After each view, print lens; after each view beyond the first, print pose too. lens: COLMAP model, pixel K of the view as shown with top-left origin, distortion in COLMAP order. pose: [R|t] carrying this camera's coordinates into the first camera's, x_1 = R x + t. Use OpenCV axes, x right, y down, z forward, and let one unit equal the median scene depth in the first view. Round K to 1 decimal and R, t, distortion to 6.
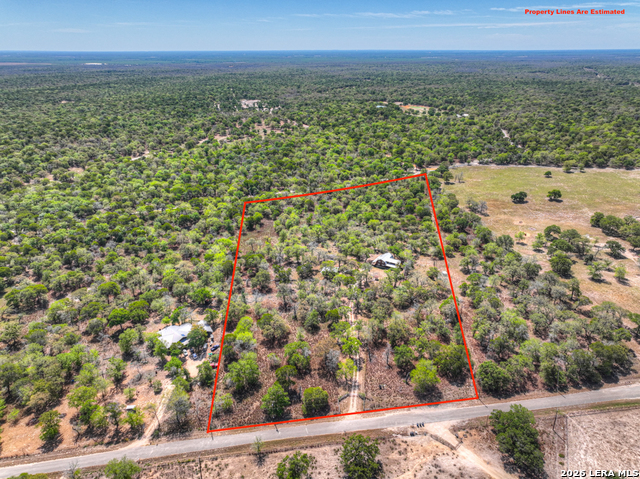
lens RADIAL K [[394.1, 0, 320.0], [0, 394.1, 239.5], [0, 0, 1]] dist [-0.003534, 0.012773]
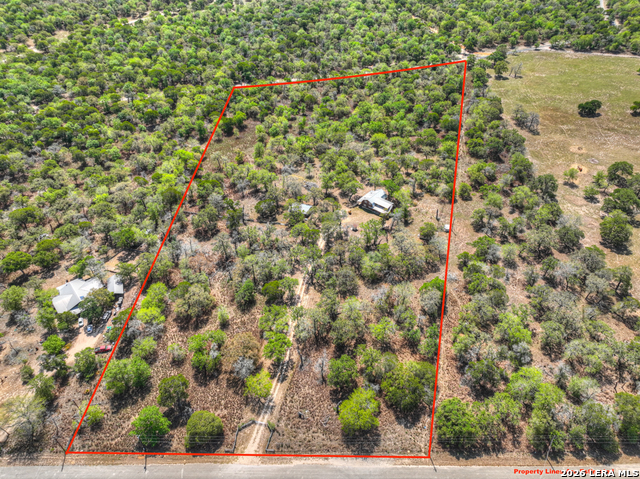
lens RADIAL K [[394.1, 0, 320.0], [0, 394.1, 239.5], [0, 0, 1]] dist [-0.003534, 0.012773]
pose [[0.991502, 0.090725, -0.093230, 0.130027], [-0.058355, 0.950706, 0.304555, -0.094601], [0.116265, -0.296526, 0.947921, 0.225098]]
